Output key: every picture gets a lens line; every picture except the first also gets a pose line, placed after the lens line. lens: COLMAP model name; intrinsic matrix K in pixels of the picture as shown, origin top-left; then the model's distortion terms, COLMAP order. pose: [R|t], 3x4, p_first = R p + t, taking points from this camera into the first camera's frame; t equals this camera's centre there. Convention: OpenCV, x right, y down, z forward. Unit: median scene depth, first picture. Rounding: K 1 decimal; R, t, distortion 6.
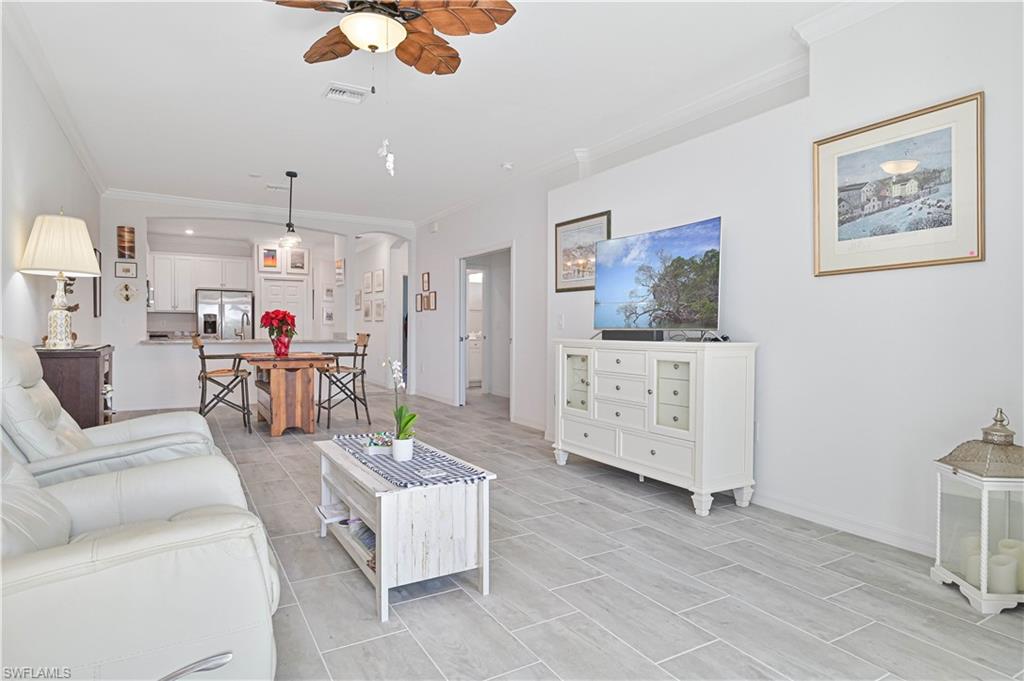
lens RADIAL K [[586.4, 0, 512.0], [0, 586.4, 340.5], [0, 0, 1]] dist [0.002036, 0.000273]
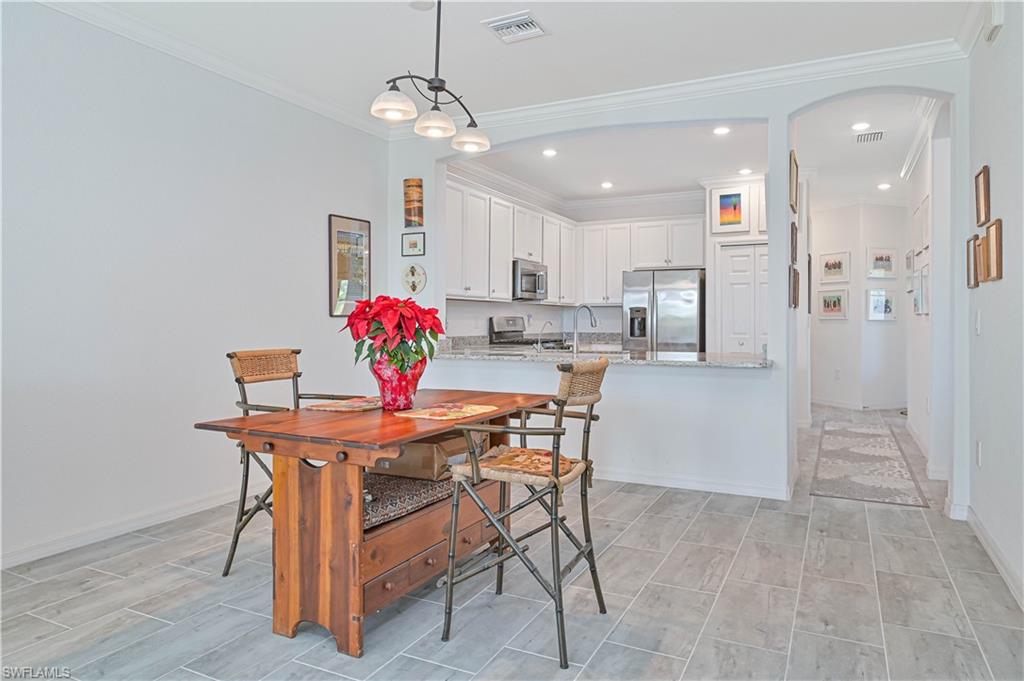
lens RADIAL K [[646.3, 0, 516.5], [0, 646.3, 336.7], [0, 0, 1]] dist [0.017397, -0.000030]
pose [[0.550063, 0.017290, -0.834944, 0.018950], [-0.014608, 0.999832, 0.011080, -0.025732], [0.834996, 0.006102, 0.550223, 0.691667]]
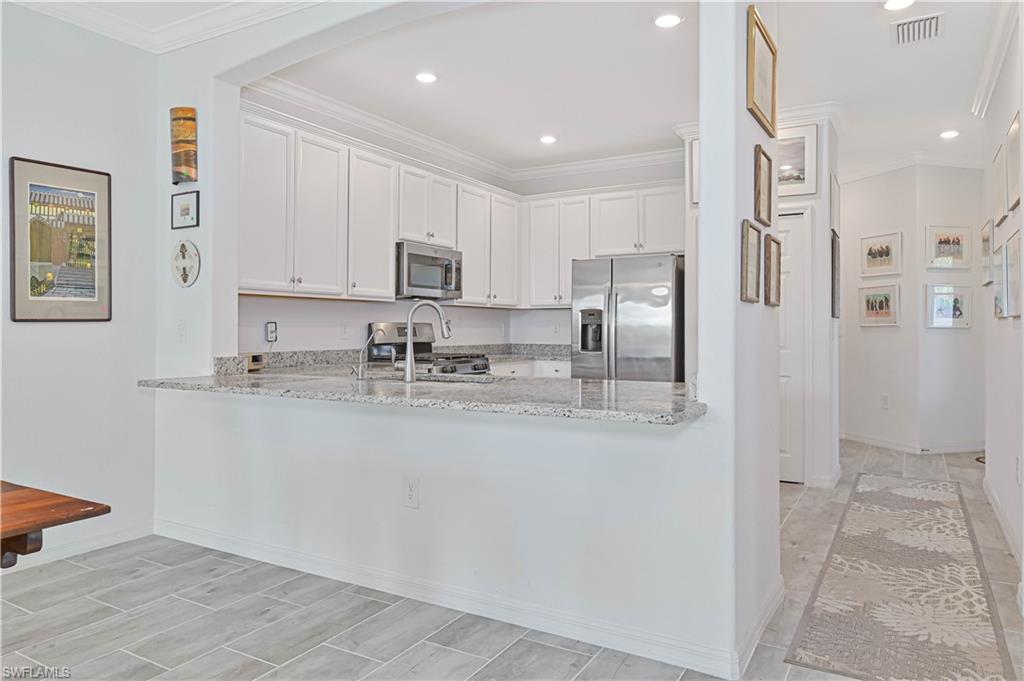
lens RADIAL K [[672.9, 0, 512.0], [0, 672.9, 340.5], [0, 0, 1]] dist [0.005542, -0.000741]
pose [[0.486218, 0.011697, -0.873759, -0.107897], [-0.015627, 0.999867, 0.004689, -0.030727], [0.873698, 0.011374, 0.486336, 0.964669]]
